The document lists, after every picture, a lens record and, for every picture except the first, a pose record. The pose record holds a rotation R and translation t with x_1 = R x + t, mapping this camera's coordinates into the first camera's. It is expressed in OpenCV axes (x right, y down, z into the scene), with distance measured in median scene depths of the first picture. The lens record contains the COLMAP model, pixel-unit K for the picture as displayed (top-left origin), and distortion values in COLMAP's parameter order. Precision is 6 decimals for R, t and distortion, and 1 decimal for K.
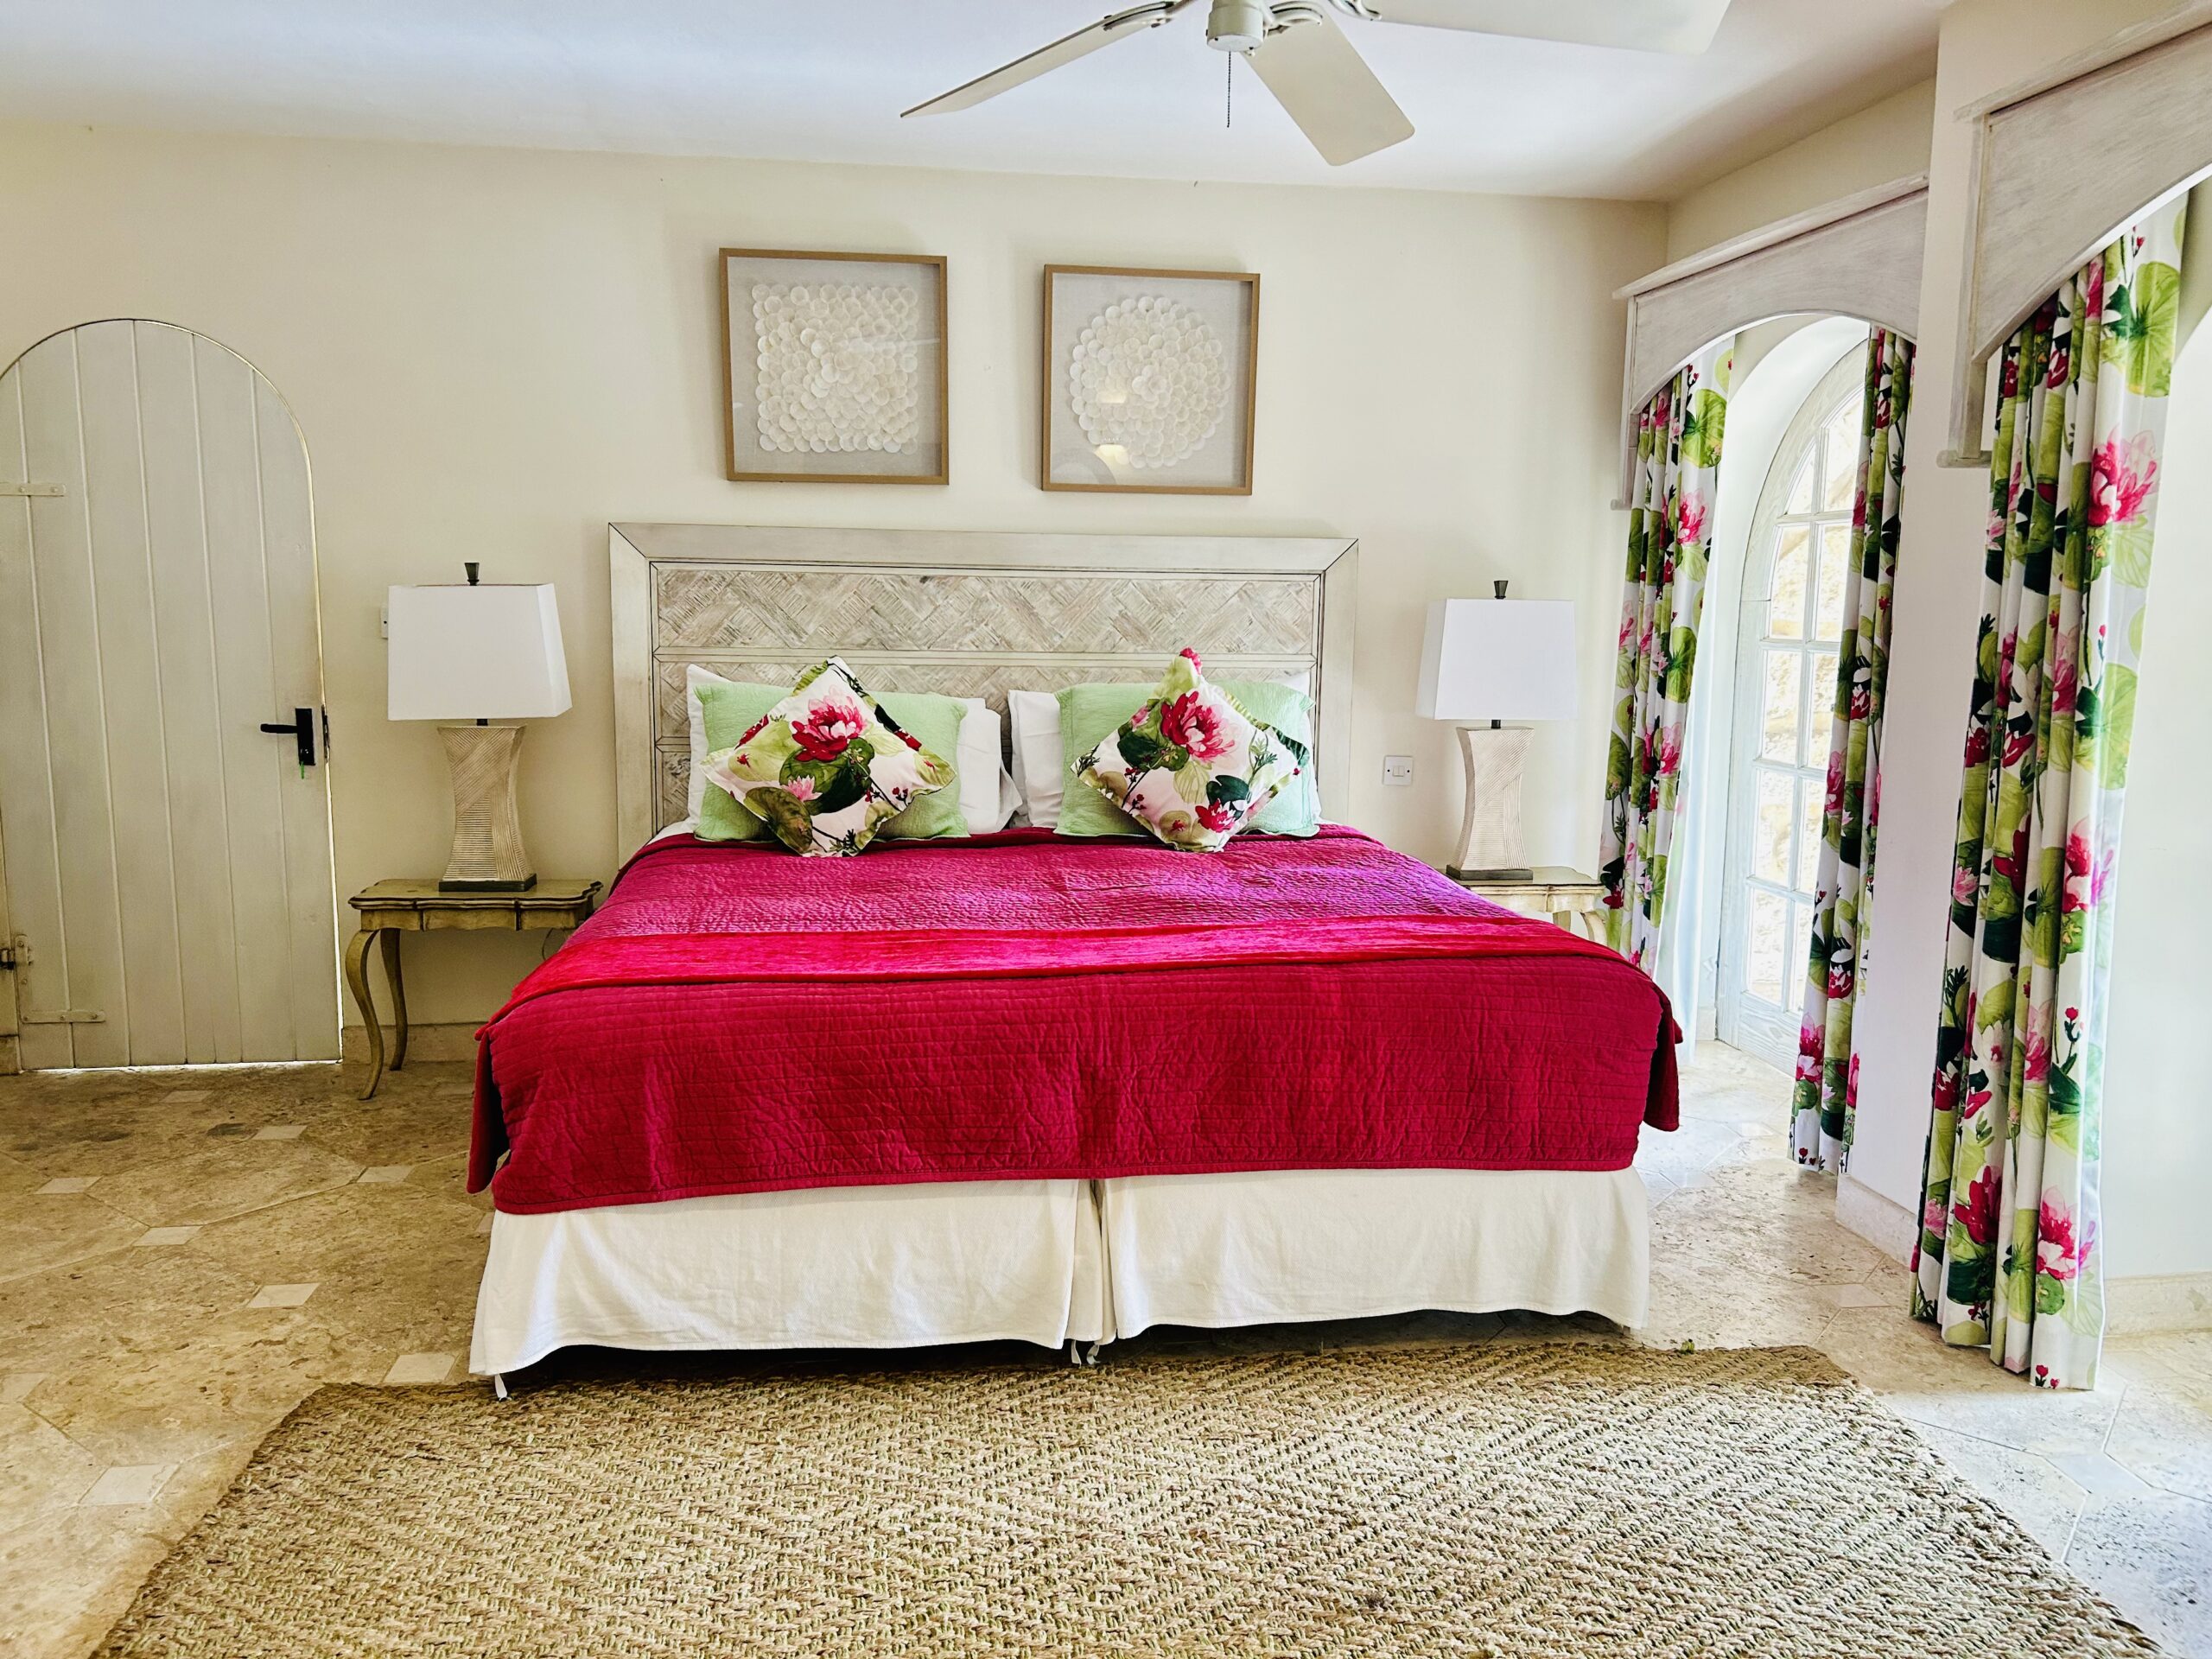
lens RADIAL K [[1698.0, 0, 1094.9], [0, 1698.0, 843.0], [0, 0, 1]] dist [0.047515, -0.059105]
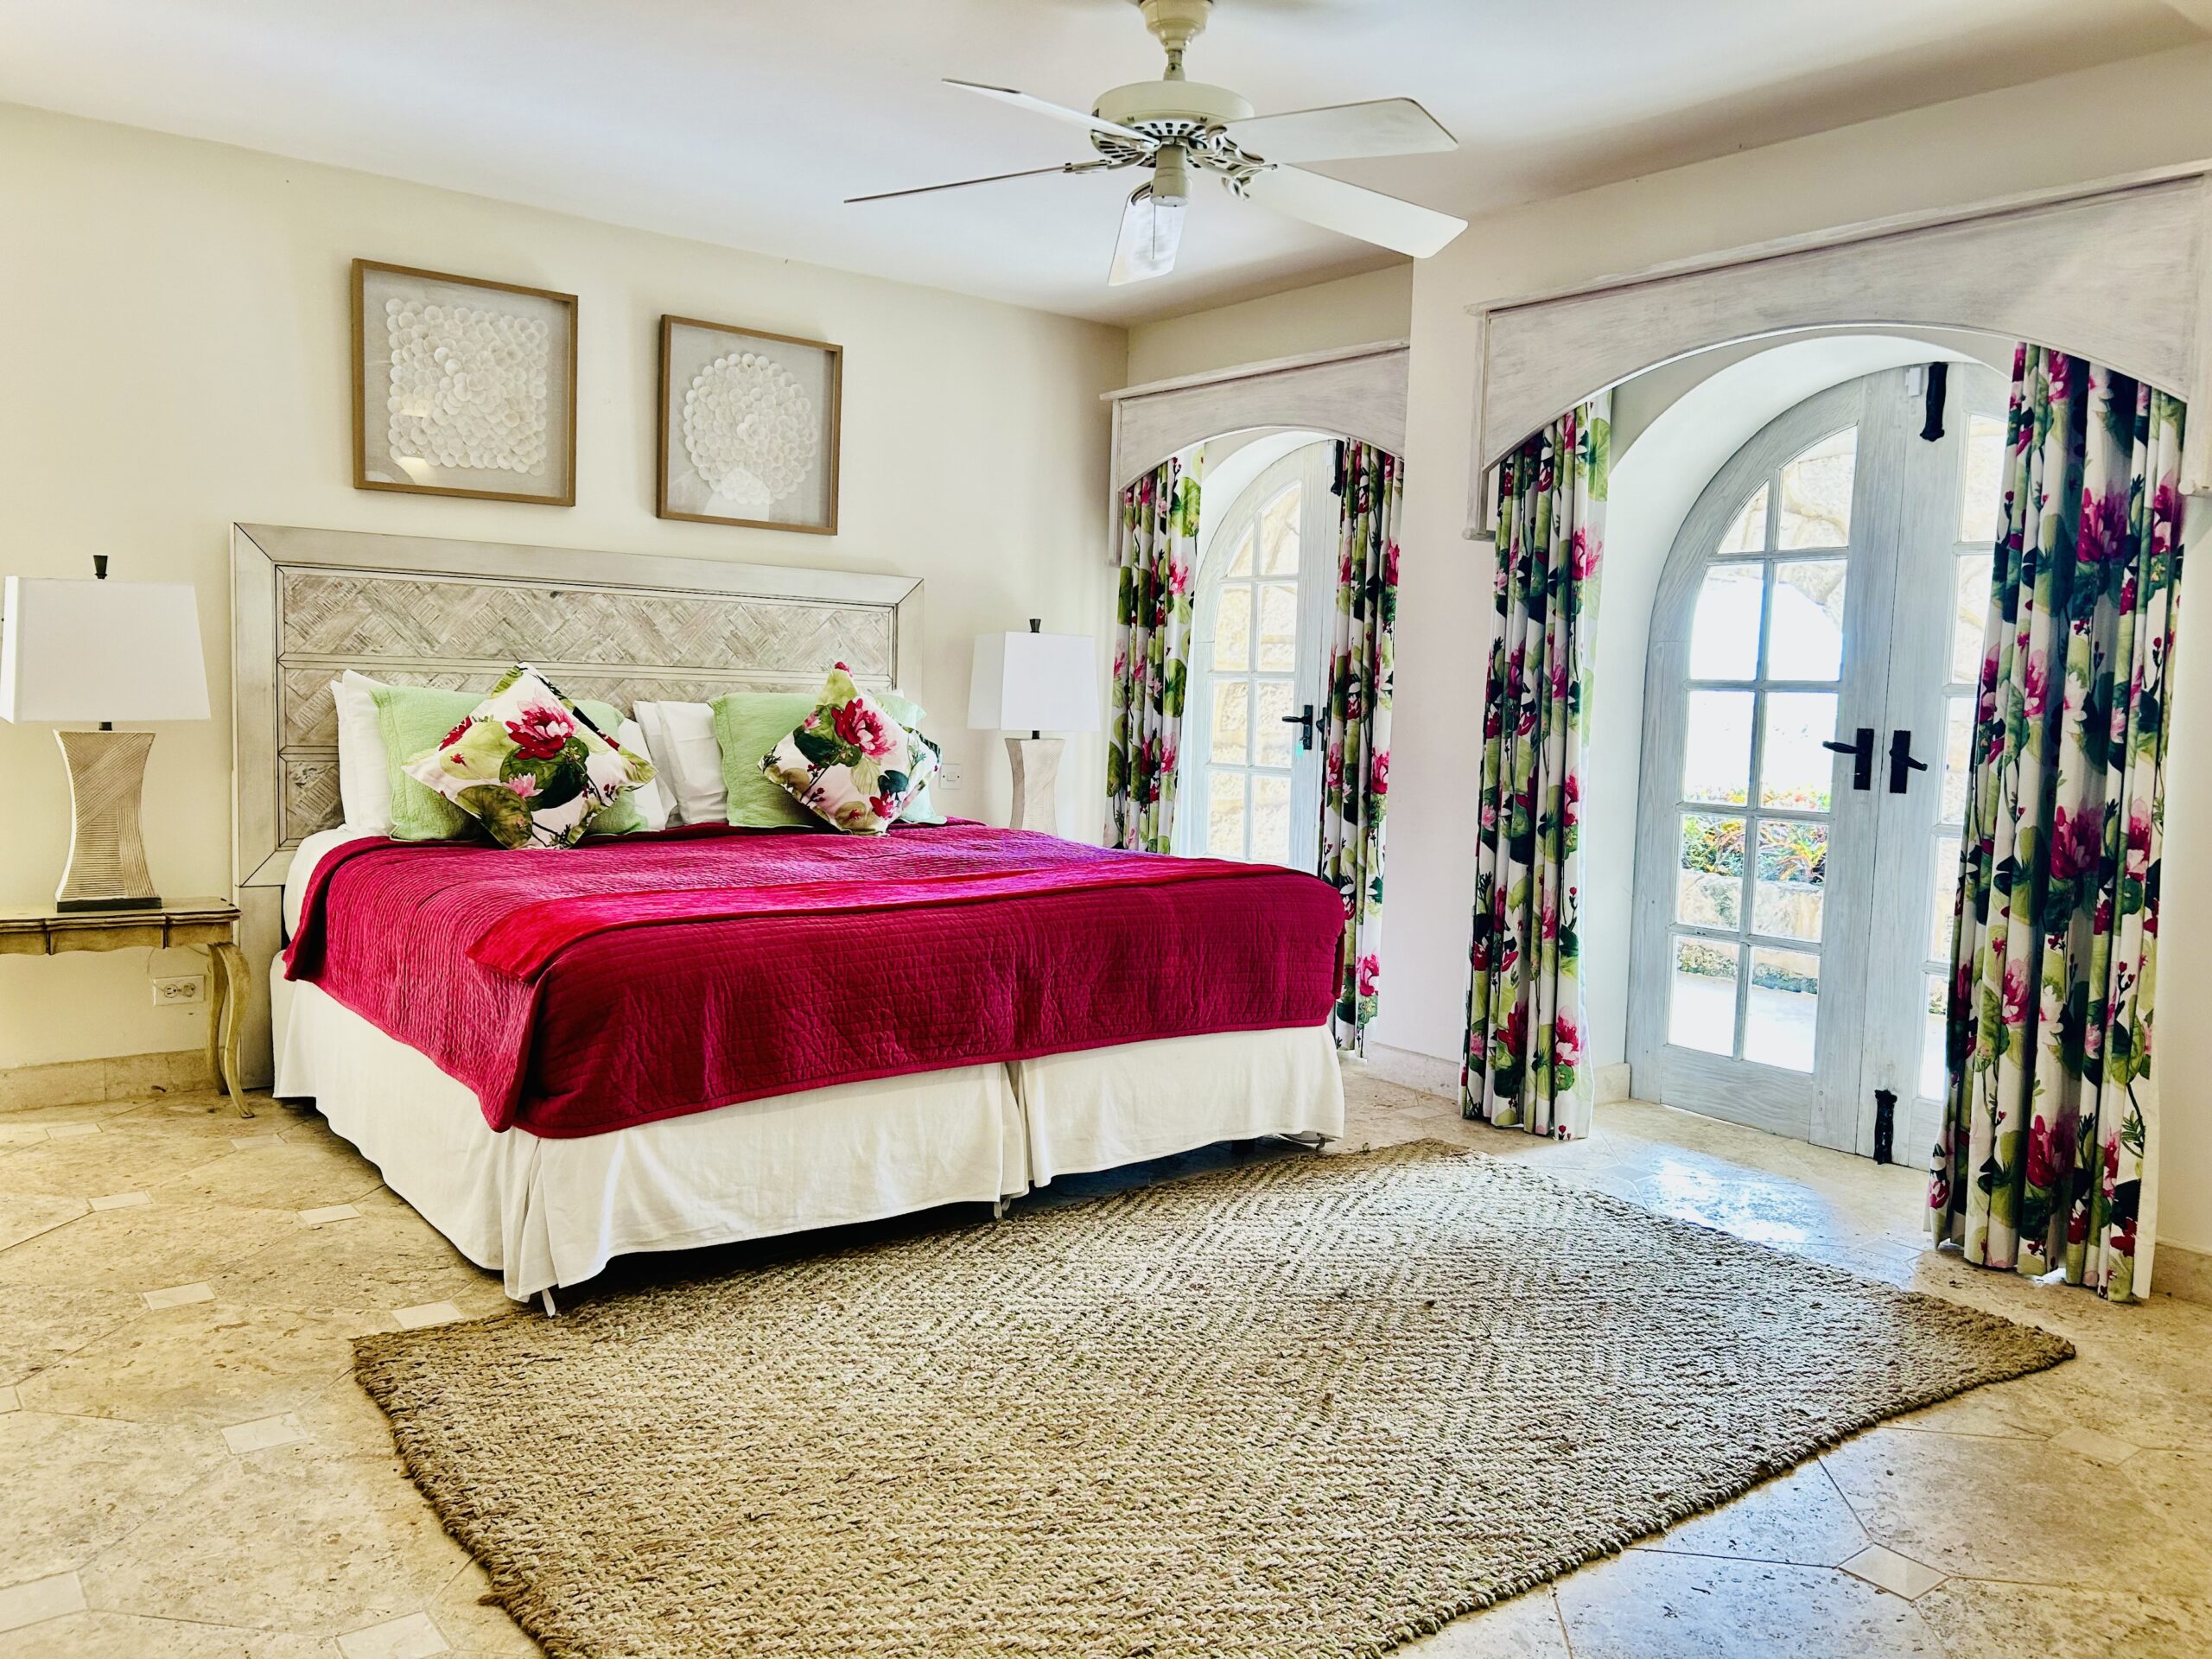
lens RADIAL K [[1698.0, 0, 1123.5], [0, 1698.0, 841.5], [0, 0, 1]] dist [0.047515, -0.059105]
pose [[0.857483, -0.032843, 0.513463, -0.472548], [0.055219, 0.998071, -0.028376, 0.062504], [-0.511540, 0.052685, 0.857643, -0.100811]]
